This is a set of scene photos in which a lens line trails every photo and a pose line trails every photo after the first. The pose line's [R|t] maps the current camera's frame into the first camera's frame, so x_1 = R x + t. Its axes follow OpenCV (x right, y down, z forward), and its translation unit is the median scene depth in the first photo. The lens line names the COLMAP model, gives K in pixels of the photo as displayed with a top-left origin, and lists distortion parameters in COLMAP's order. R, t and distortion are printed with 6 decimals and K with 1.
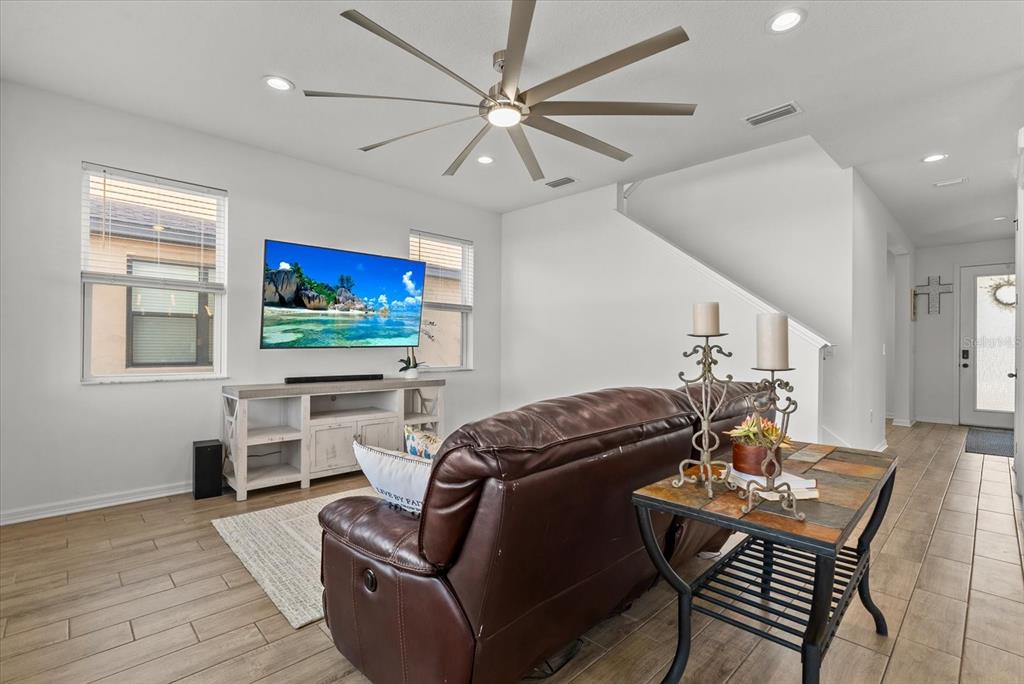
lens RADIAL K [[469.9, 0, 501.9], [0, 469.9, 346.4], [0, 0, 1]] dist [-0.004868, 0.000720]
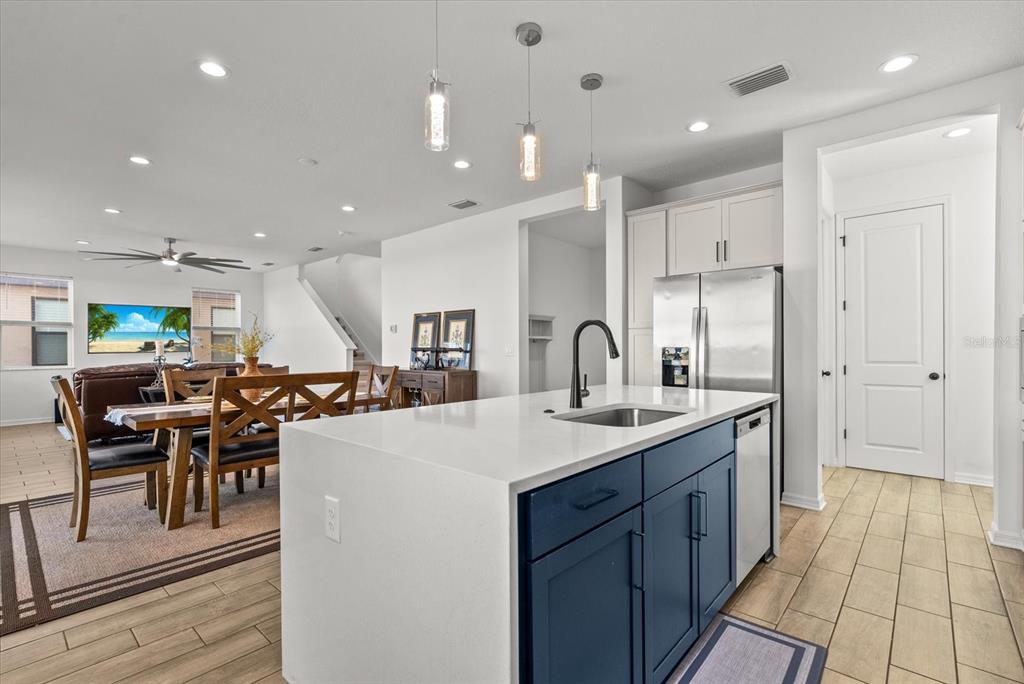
lens RADIAL K [[469.9, 0, 501.9], [0, 469.9, 346.4], [0, 0, 1]] dist [-0.004868, 0.000720]
pose [[0.996653, -0.011986, 0.080870, 1.110197], [0.012144, 0.999925, -0.001462, -0.000240], [-0.080847, 0.002439, 0.996724, -1.190244]]
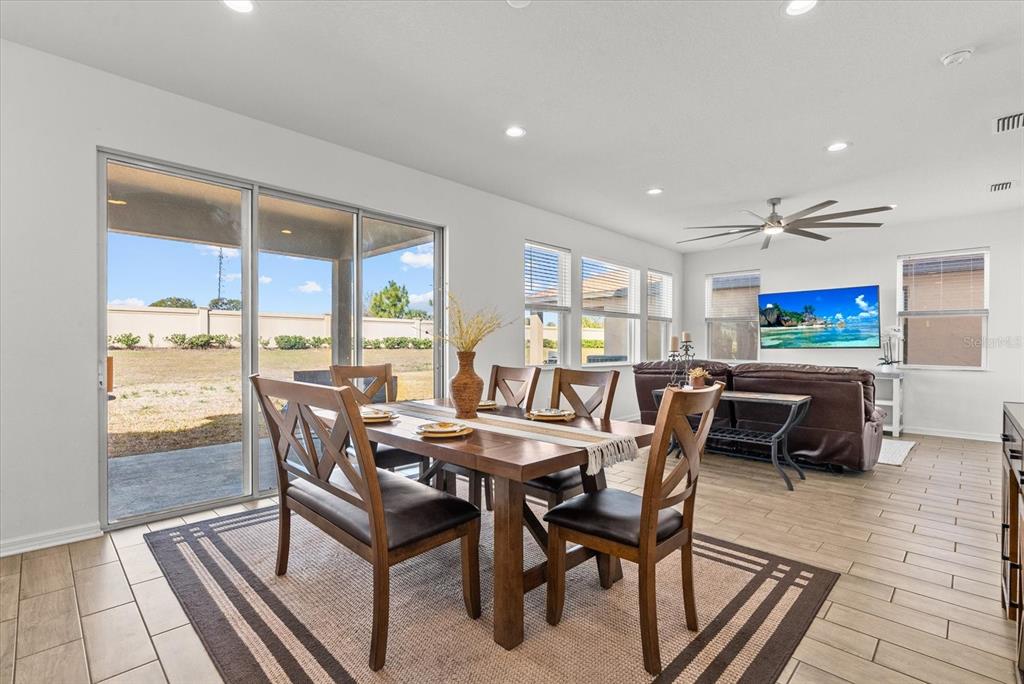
lens RADIAL K [[469.9, 0, 501.9], [0, 469.9, 346.4], [0, 0, 1]] dist [-0.004868, 0.000720]
pose [[0.036831, -0.004884, -0.999310, 1.332930], [-0.002522, 0.999984, -0.004981, 0.009256], [0.999318, 0.002703, 0.036818, -0.171427]]
